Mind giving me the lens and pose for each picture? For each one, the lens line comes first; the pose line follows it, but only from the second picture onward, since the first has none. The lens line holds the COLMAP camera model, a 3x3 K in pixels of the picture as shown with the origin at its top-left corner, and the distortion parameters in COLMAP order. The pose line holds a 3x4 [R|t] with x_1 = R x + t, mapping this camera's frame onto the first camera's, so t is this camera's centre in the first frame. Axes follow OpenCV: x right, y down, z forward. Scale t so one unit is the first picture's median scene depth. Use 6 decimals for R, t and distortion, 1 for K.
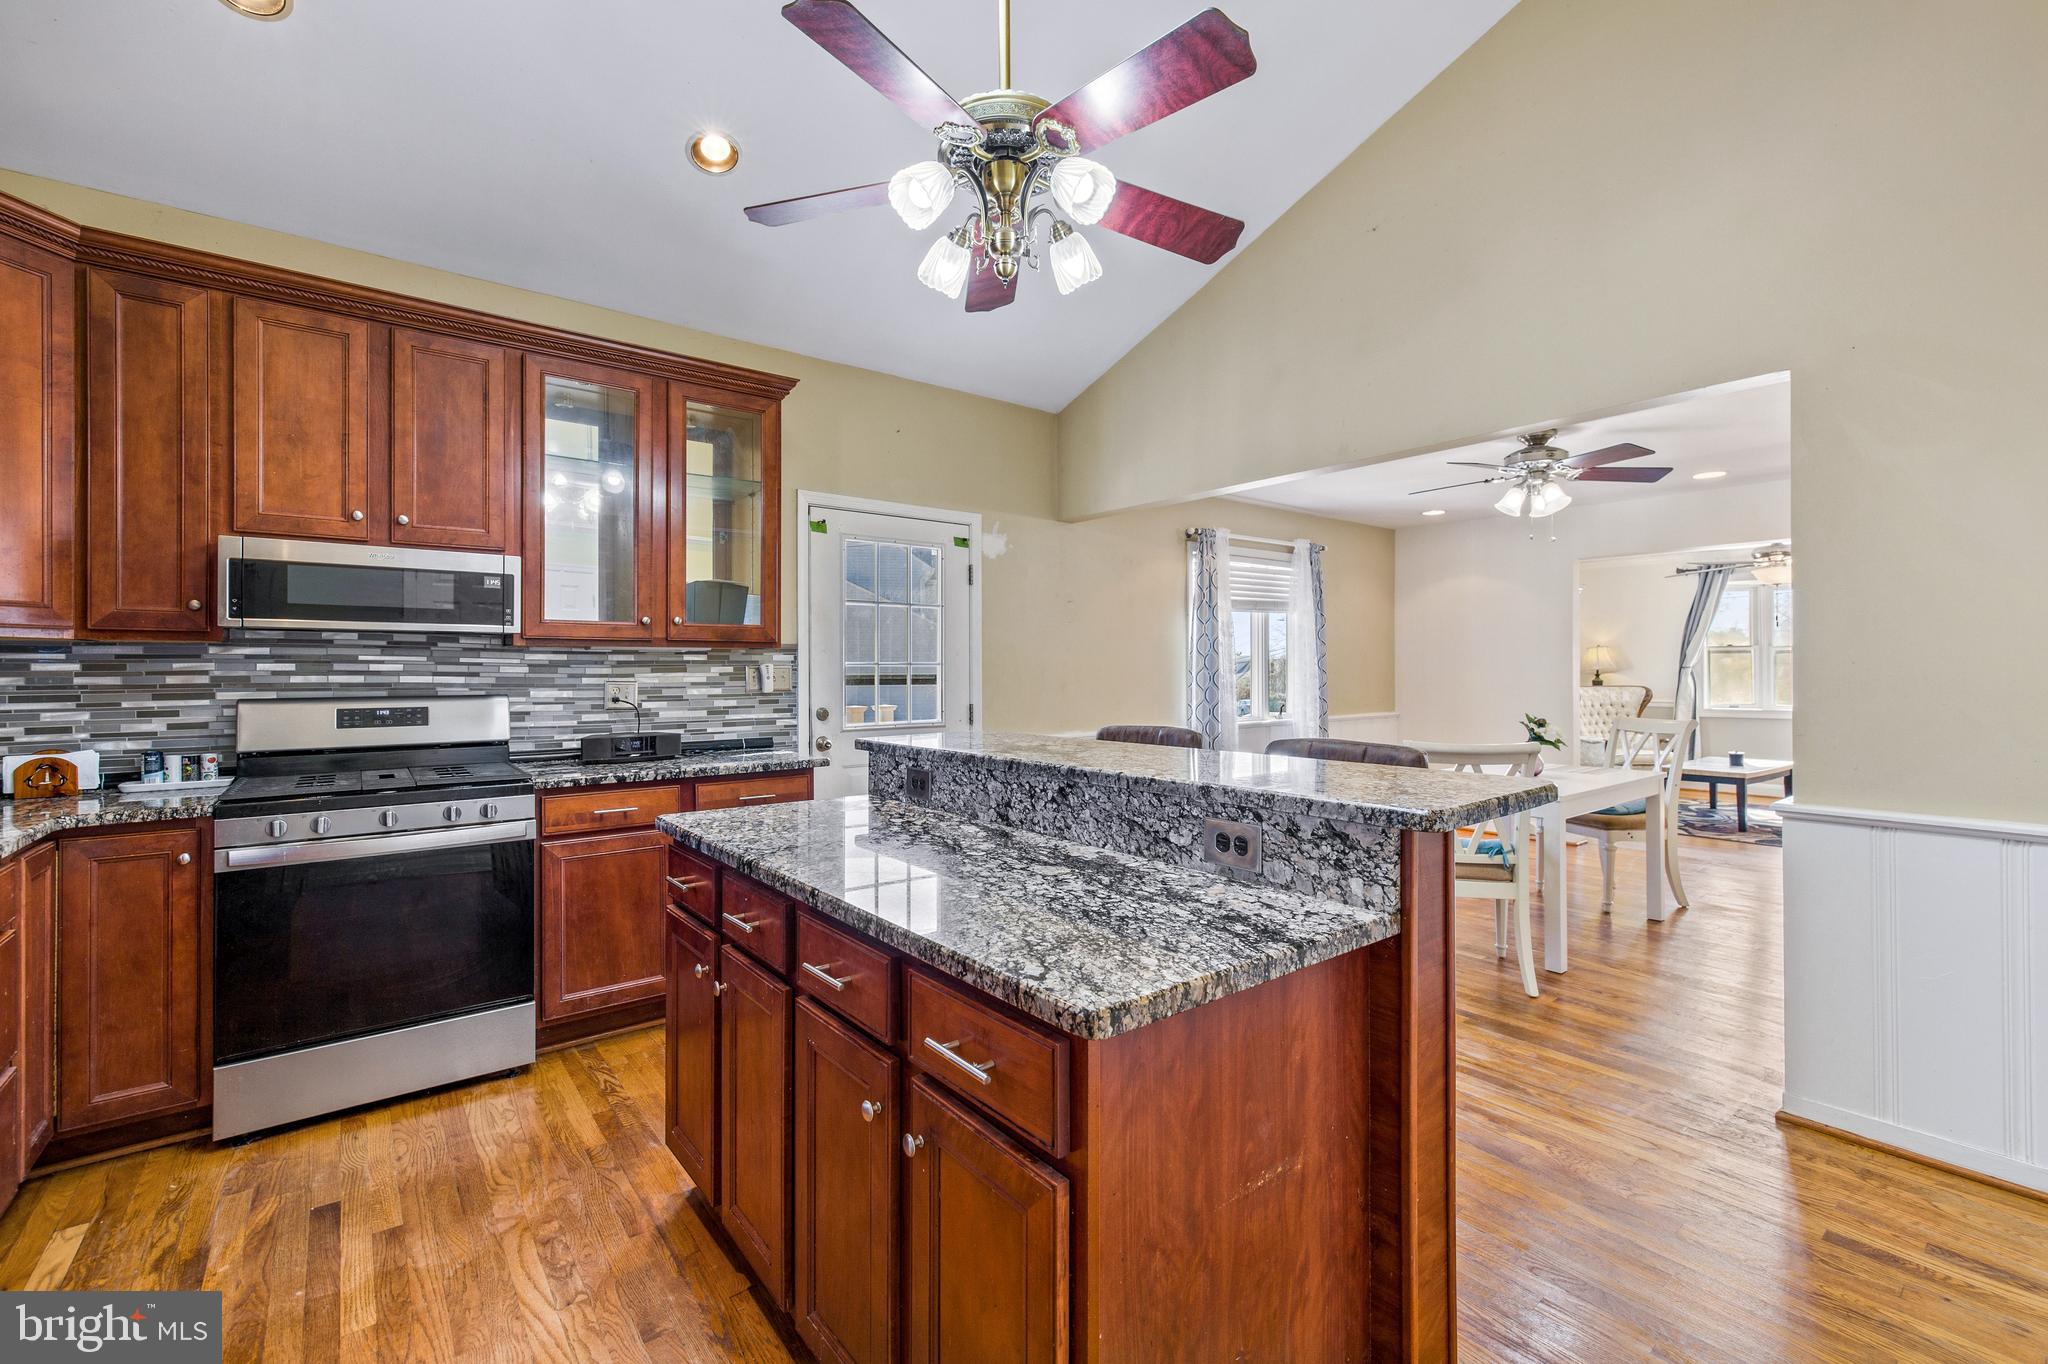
lens RADIAL K [[869.2, 0, 1009.5], [0, 869.2, 667.9], [0, 0, 1]] dist [-0.003586, 0.000809]
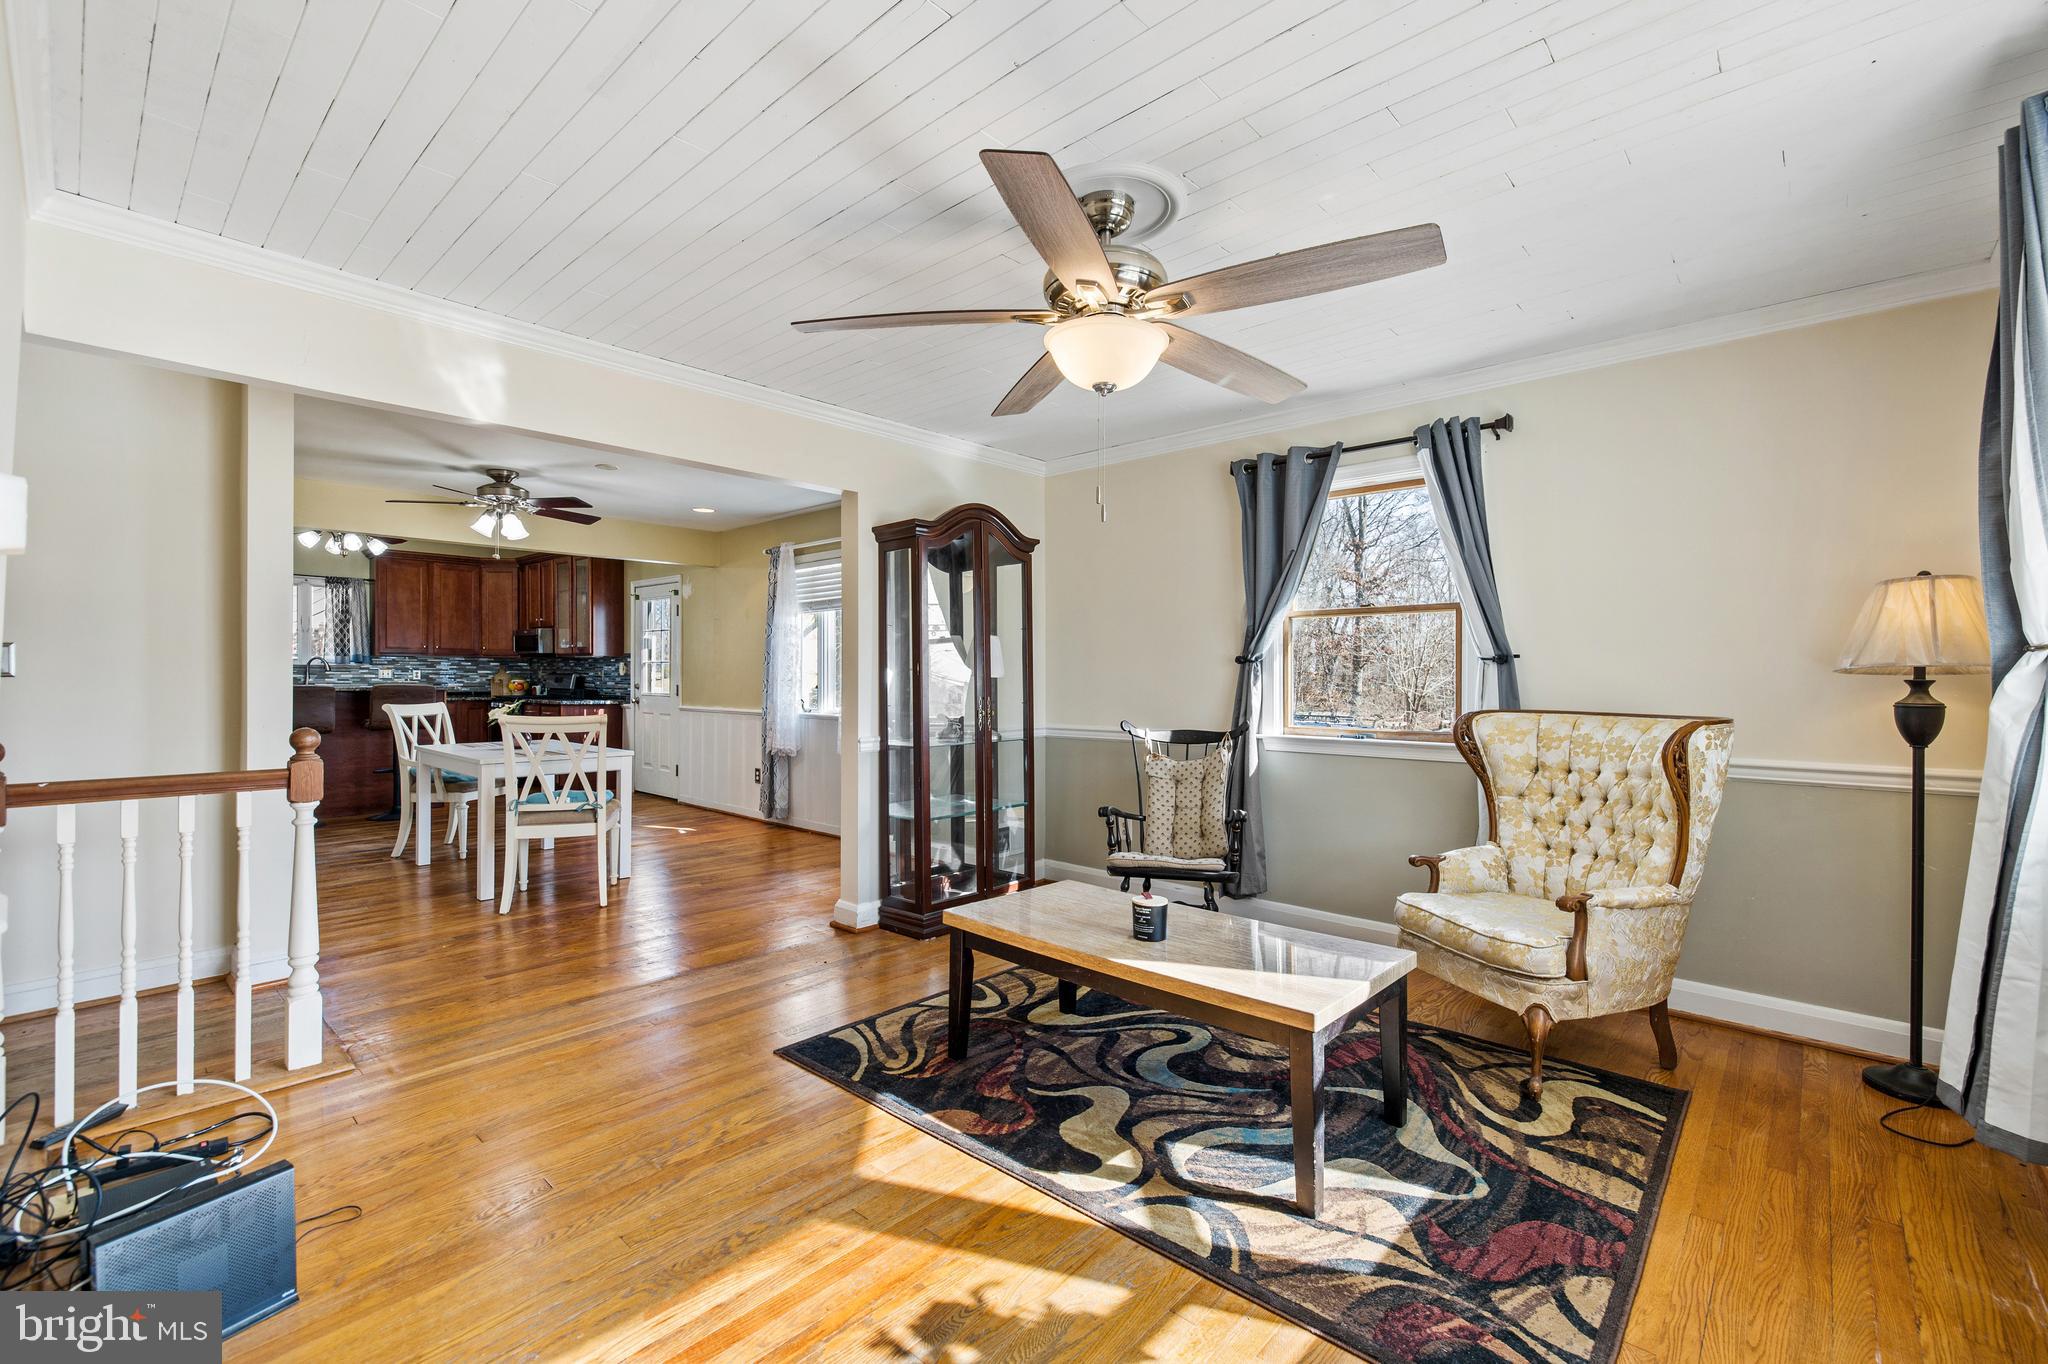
lens RADIAL K [[869.2, 0, 1048.0], [0, 869.2, 674.5], [0, 0, 1]] dist [-0.003586, 0.000809]
pose [[0.194306, 0.004586, -0.980930, 2.748063], [-0.004453, 0.999983, 0.003793, 0.016914], [0.980931, 0.003631, 0.194323, 2.111701]]
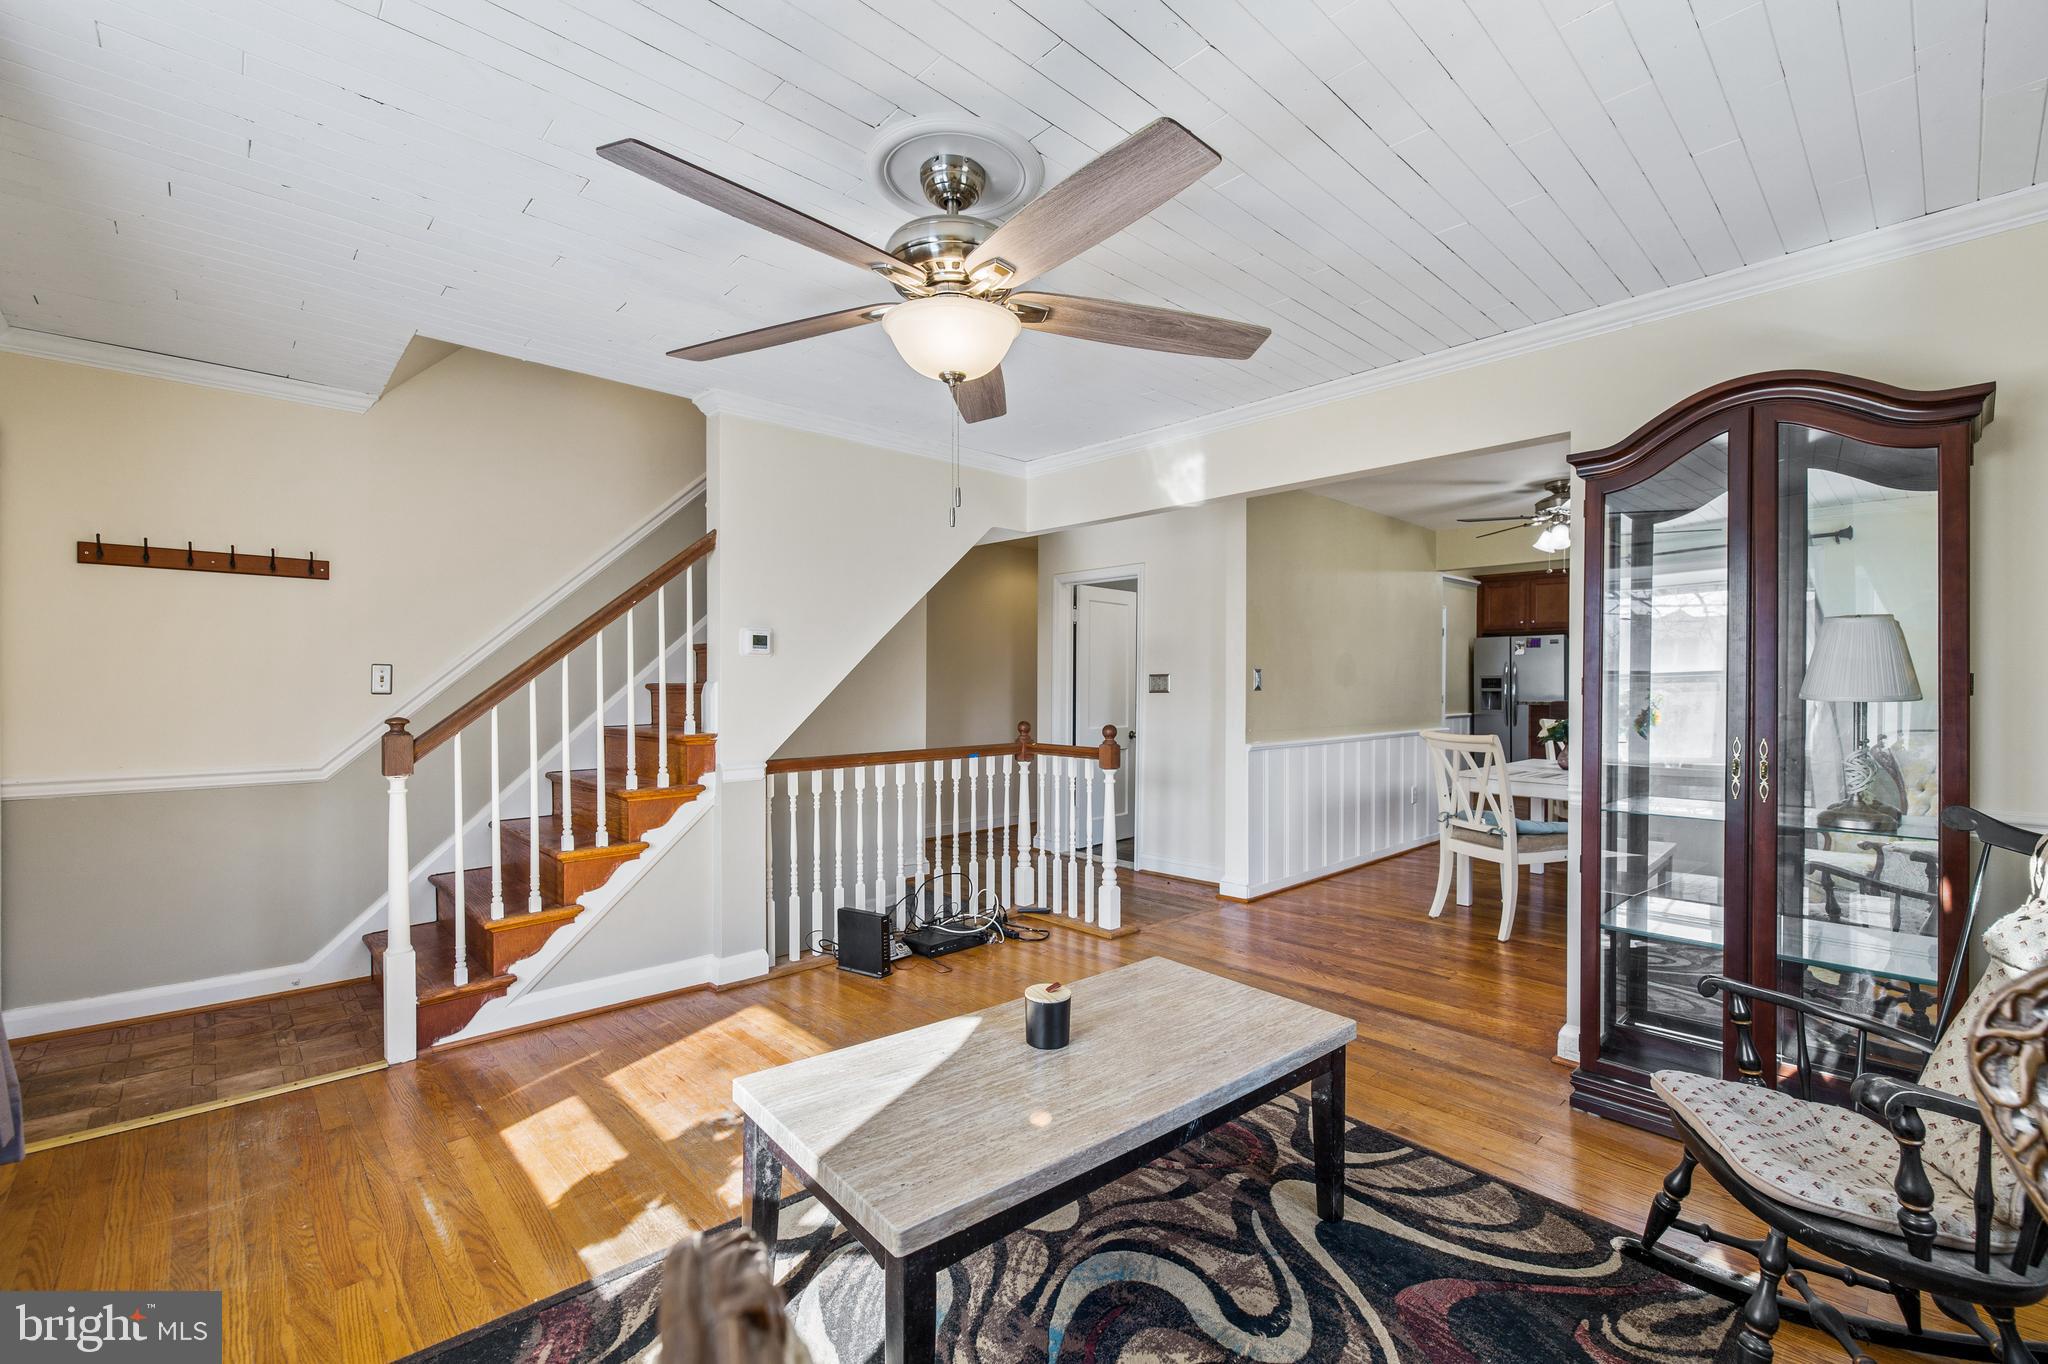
lens RADIAL K [[869.2, 0, 1033.9], [0, 869.2, 695.0], [0, 0, 1]] dist [-0.003586, 0.000809]
pose [[-0.996244, 0.000925, -0.086583, 2.032128], [0.000031, 0.999947, 0.010330, 0.012116], [0.086588, 0.010289, -0.996191, 2.976776]]
